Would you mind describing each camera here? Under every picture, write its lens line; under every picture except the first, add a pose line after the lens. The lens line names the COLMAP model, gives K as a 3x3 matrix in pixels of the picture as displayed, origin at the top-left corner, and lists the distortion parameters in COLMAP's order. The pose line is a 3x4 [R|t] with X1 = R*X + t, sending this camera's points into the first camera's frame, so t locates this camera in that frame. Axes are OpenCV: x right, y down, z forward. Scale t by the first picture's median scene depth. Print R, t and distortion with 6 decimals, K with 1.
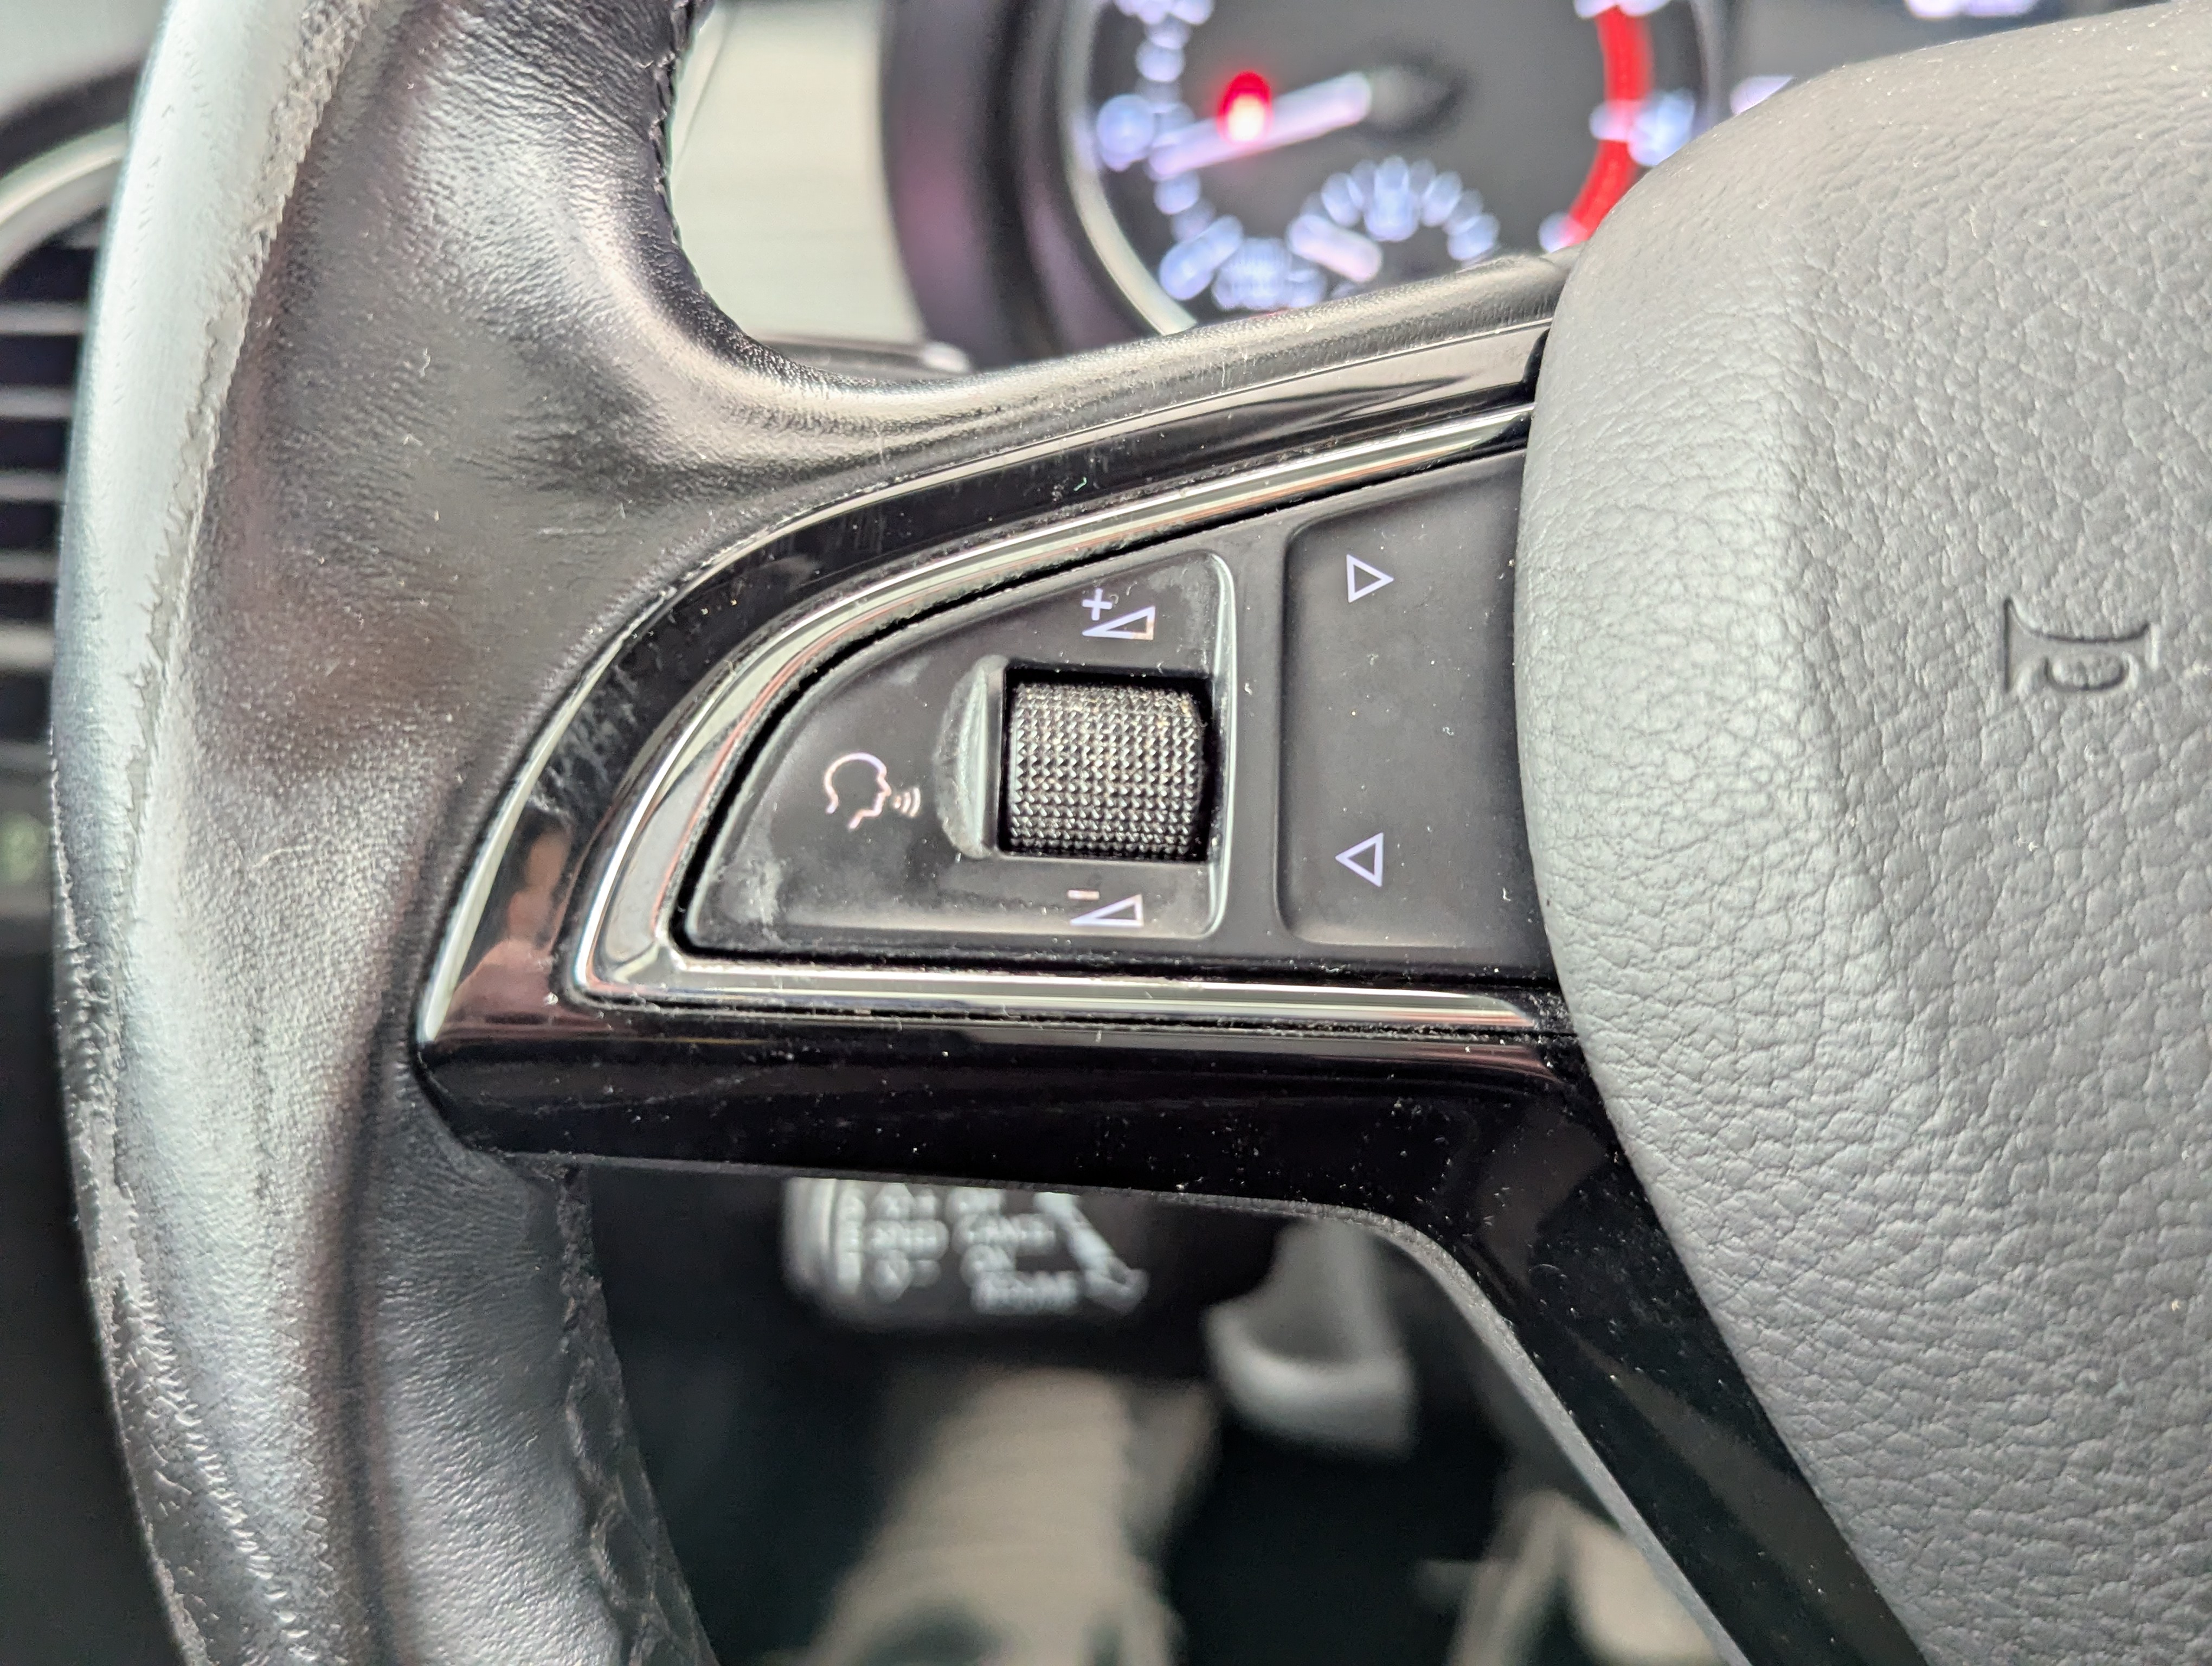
lens RADIAL K [[2057.6, 0, 1127.3], [0, 2057.6, 819.5], [0, 0, 1]] dist [0.046078, -0.034357]
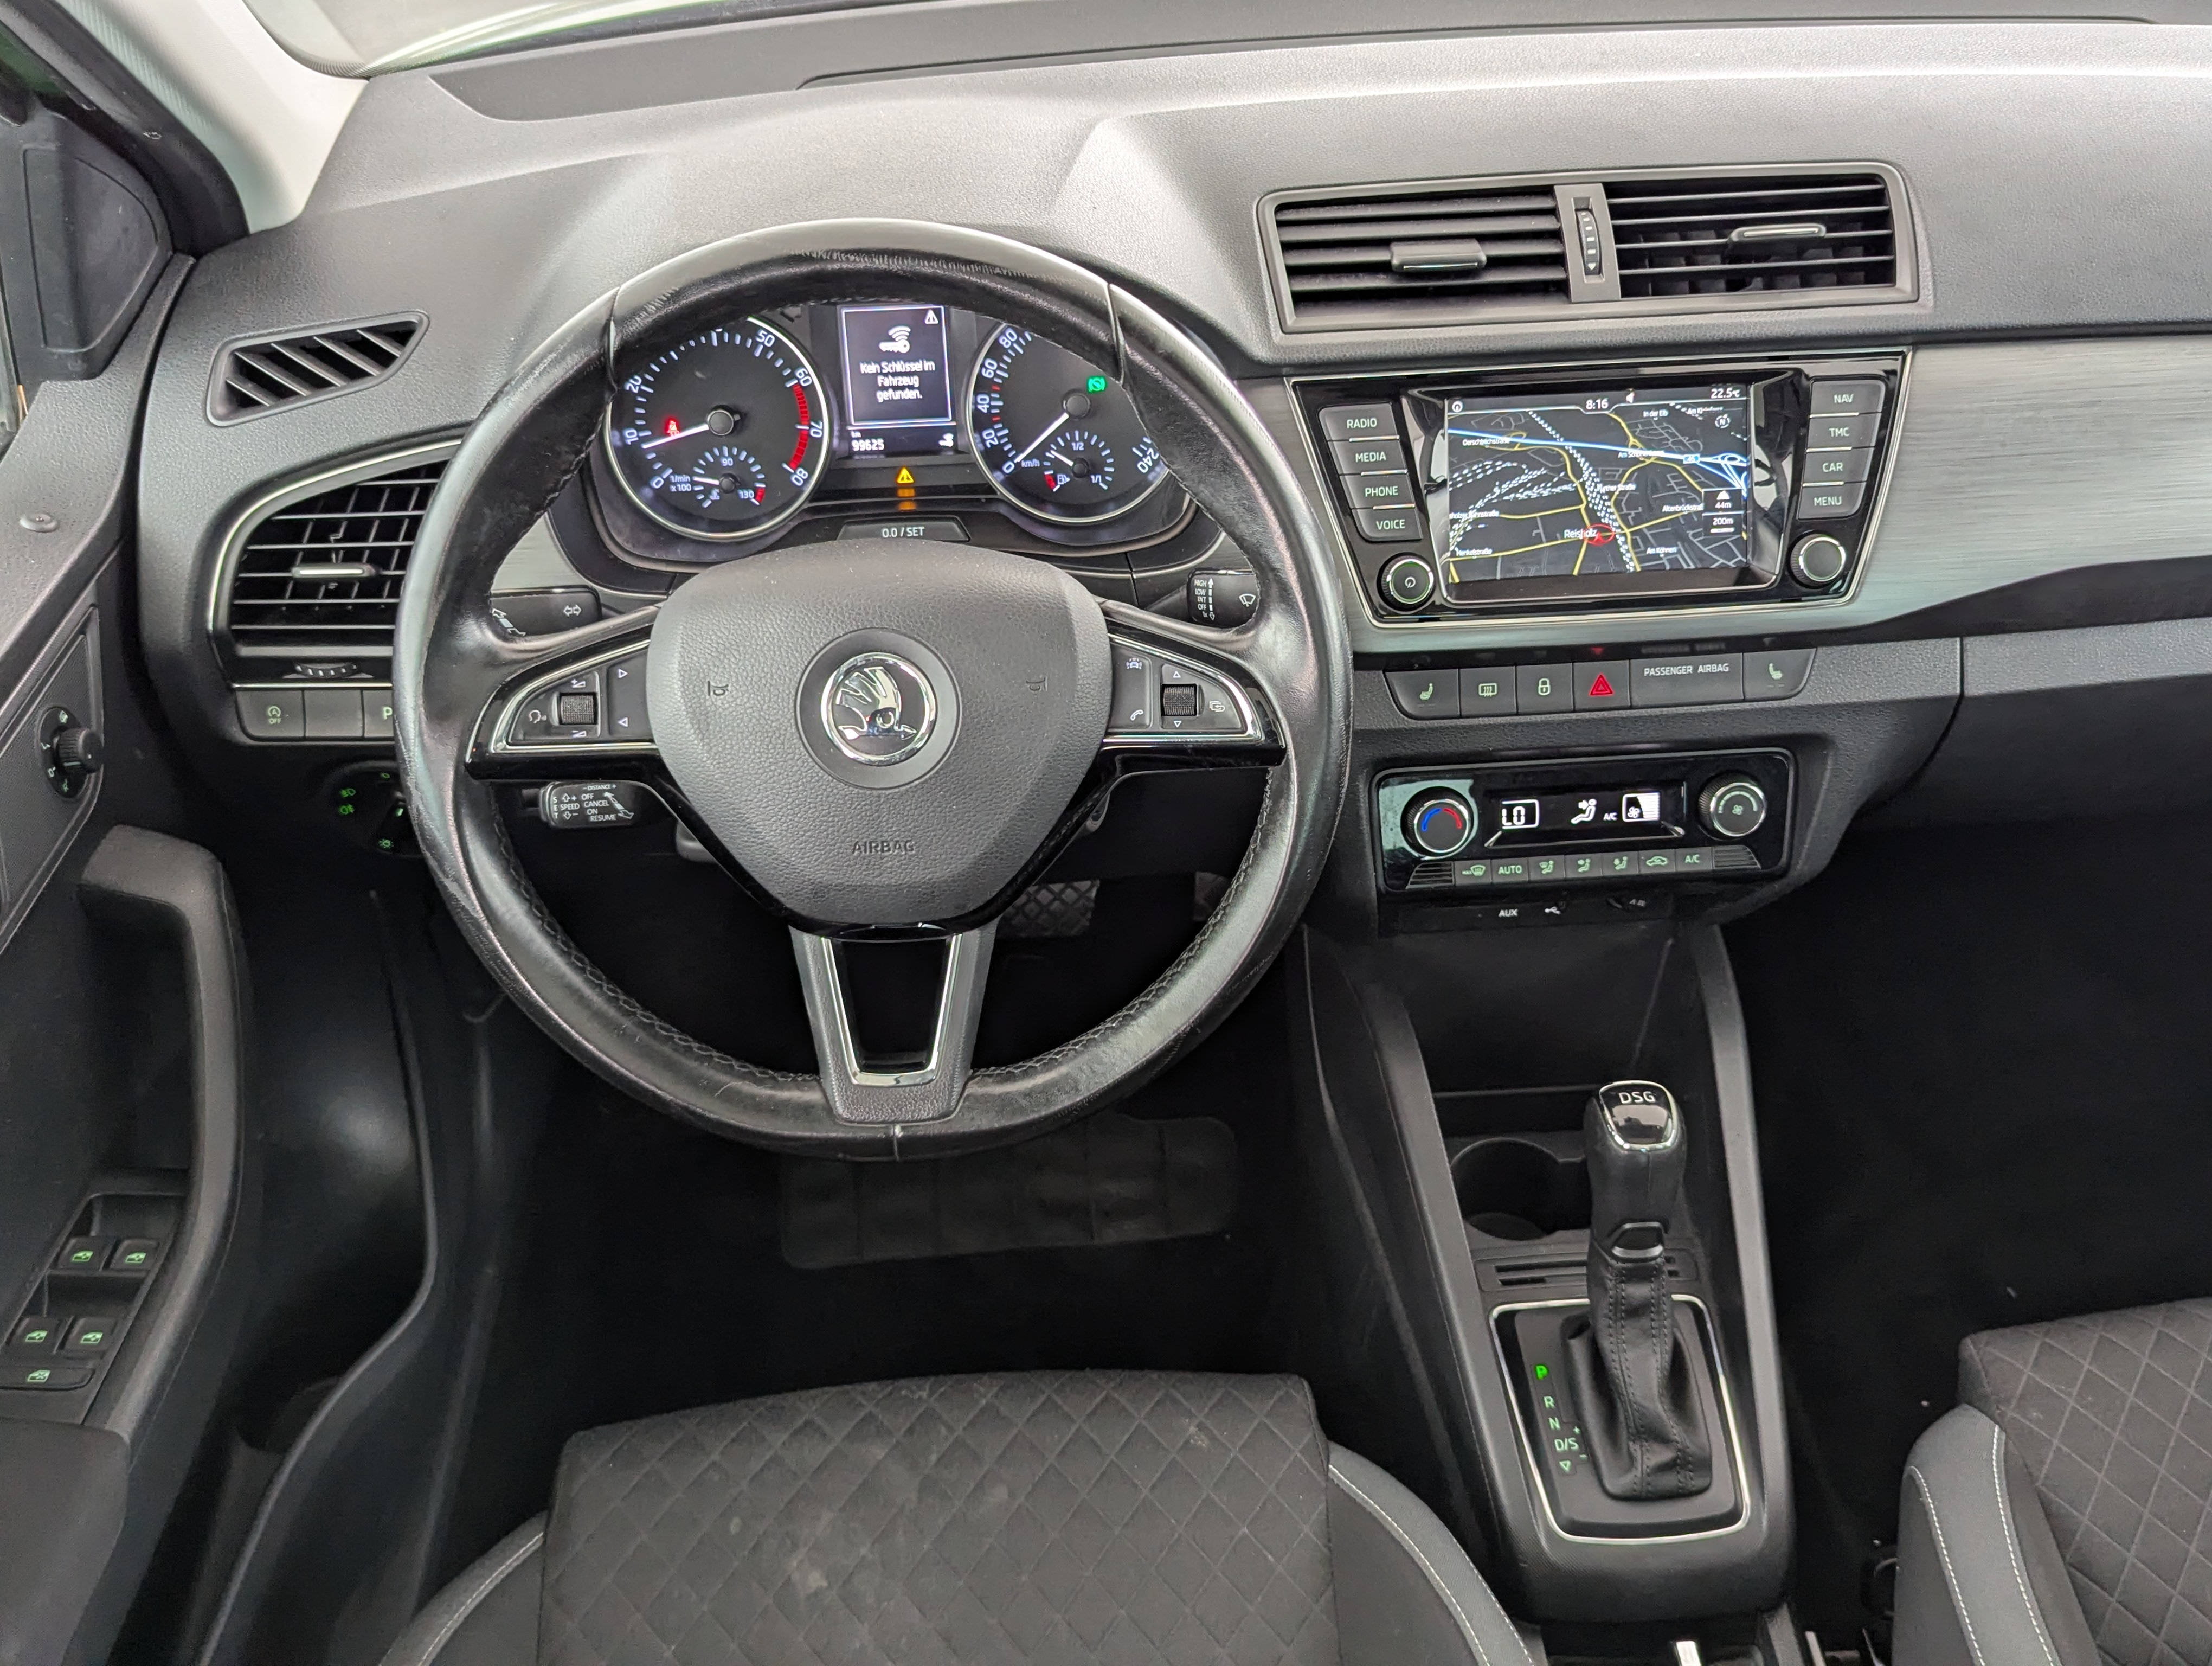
lens RADIAL K [[2057.6, 0, 1127.3], [0, 2057.6, 819.5], [0, 0, 1]] dist [0.046078, -0.034357]
pose [[0.993883, -0.061780, 0.091543, 0.985231], [0.047391, 0.987280, 0.151764, -0.532080], [-0.099755, -0.146497, 0.984168, -4.980866]]
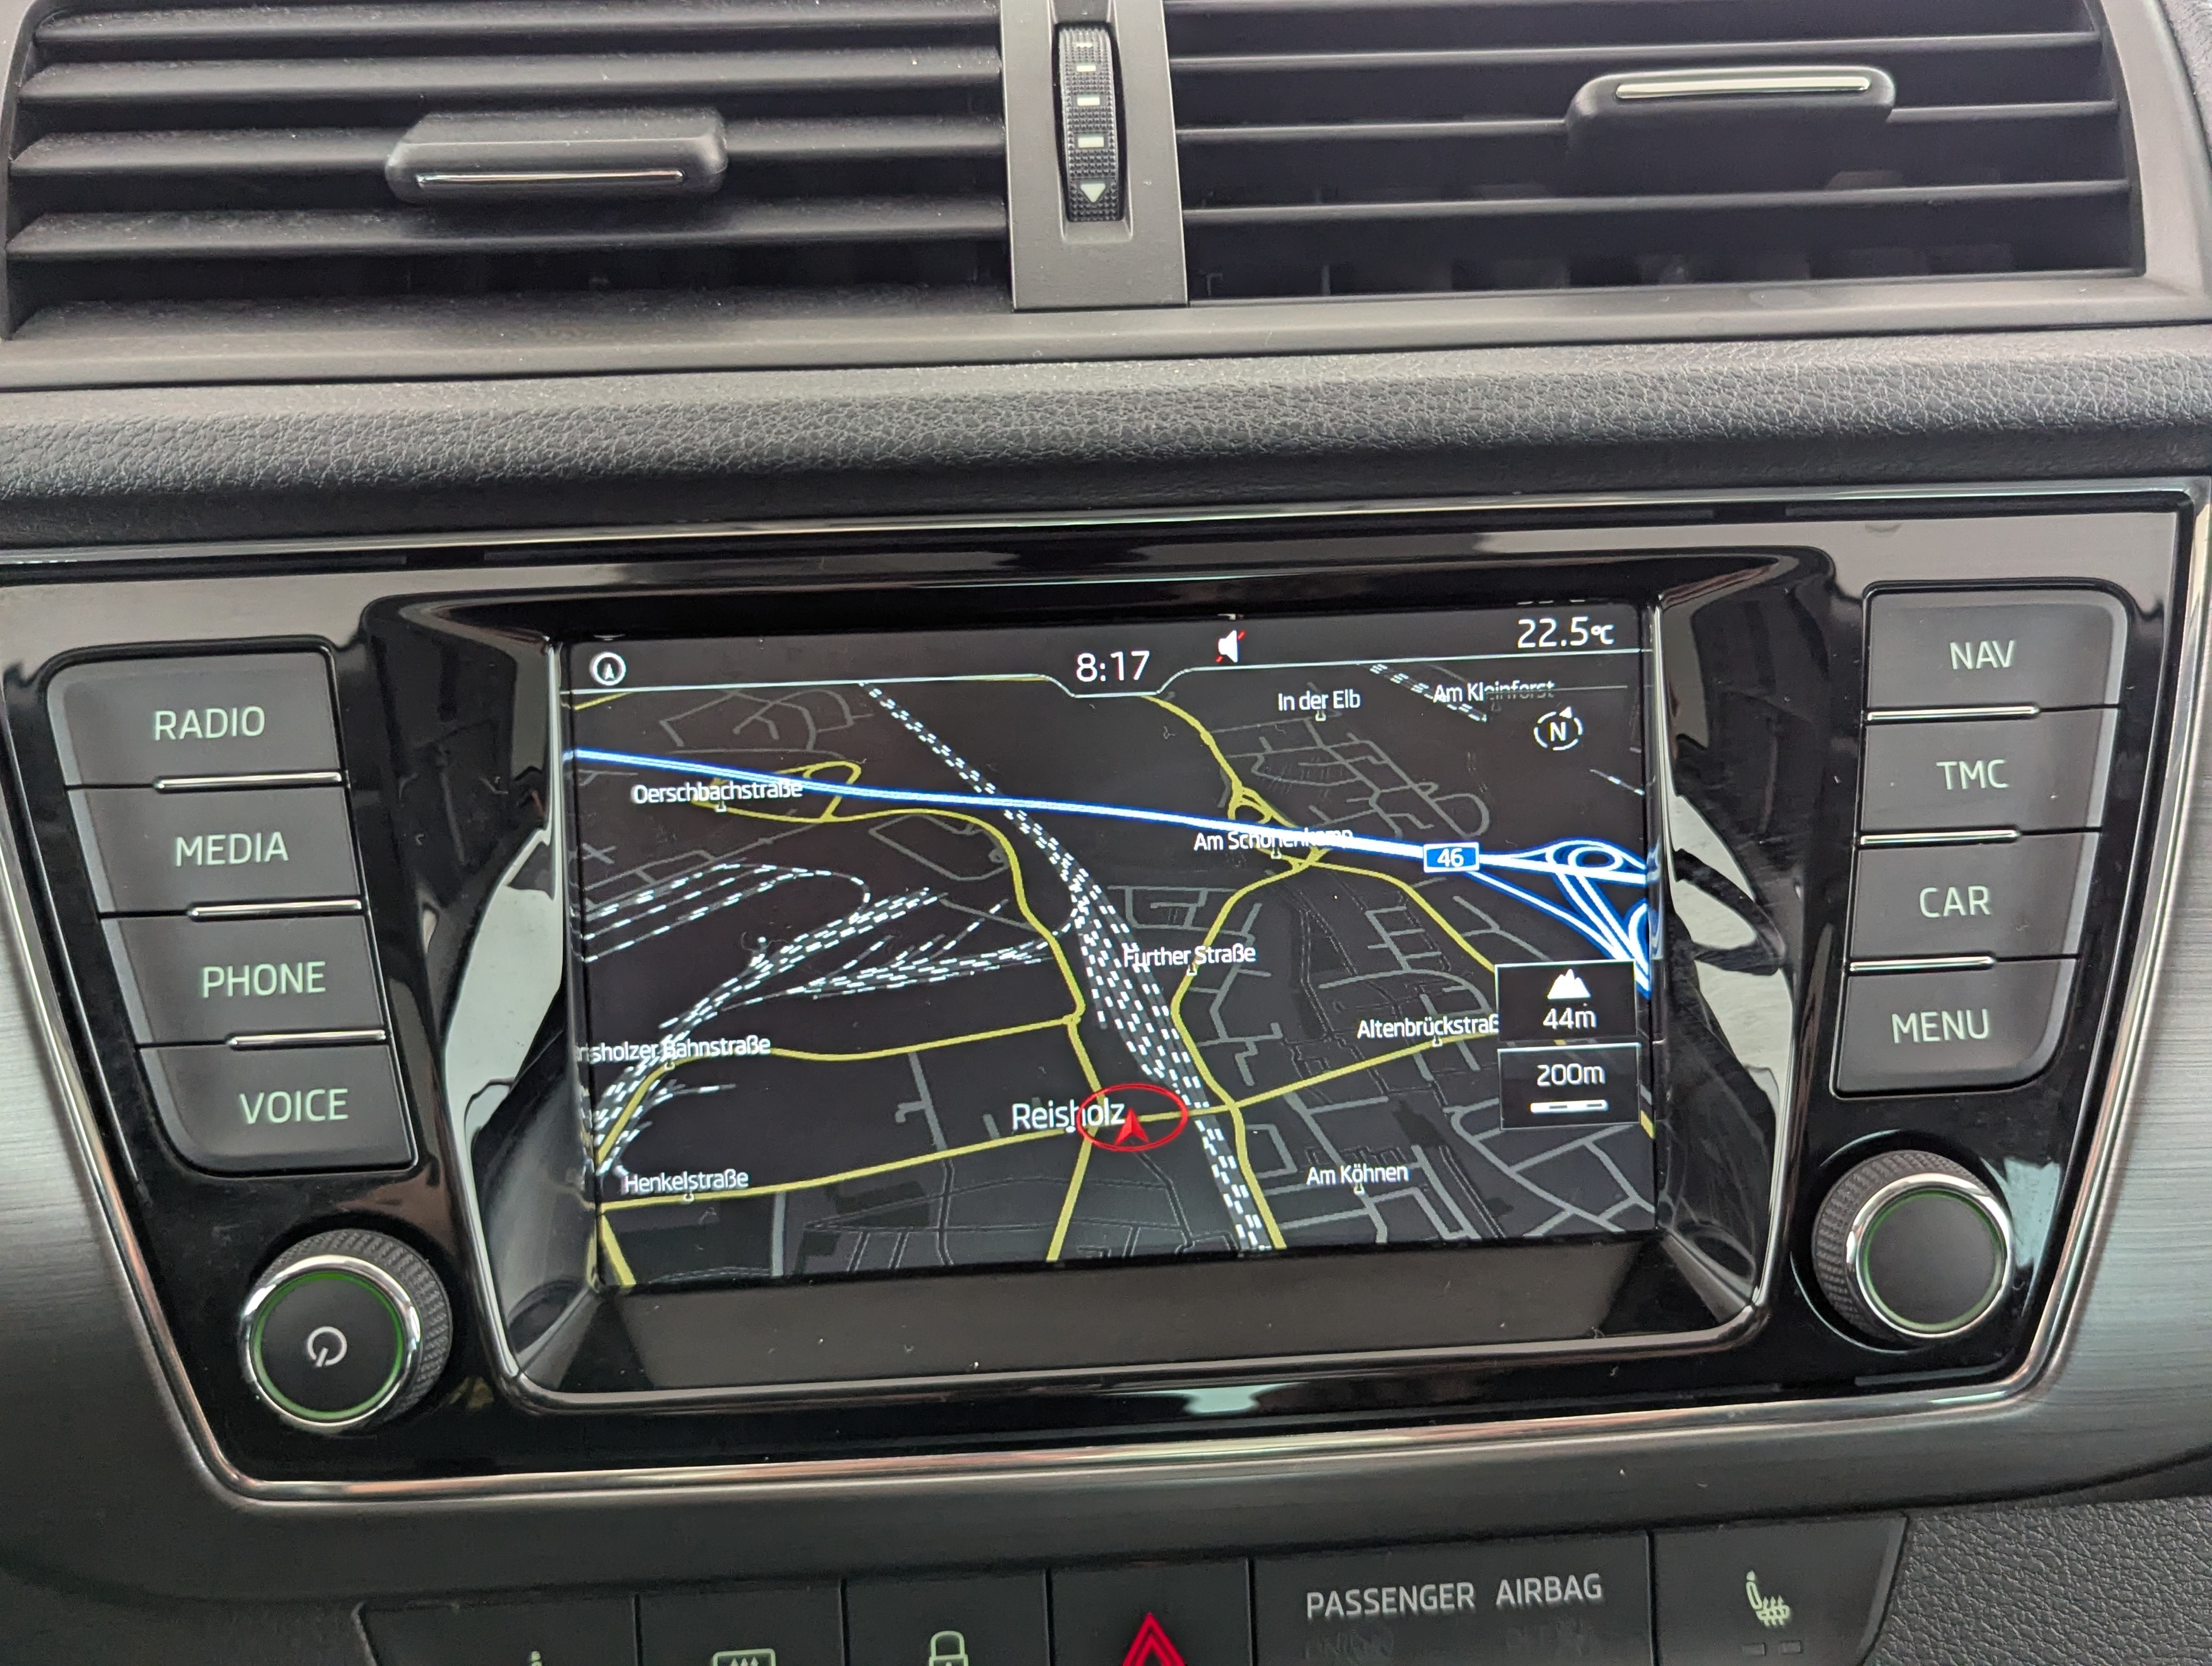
lens RADIAL K [[2286.1, 0, 1100.7], [0, 2286.1, 877.1], [0, 0, 1]] dist [0.026471, 0.000215]
pose [[0.992794, -0.044577, 0.111238, 3.078542], [0.039643, 0.998146, 0.046187, -0.685977], [-0.113090, -0.041444, 0.992720, -0.112501]]
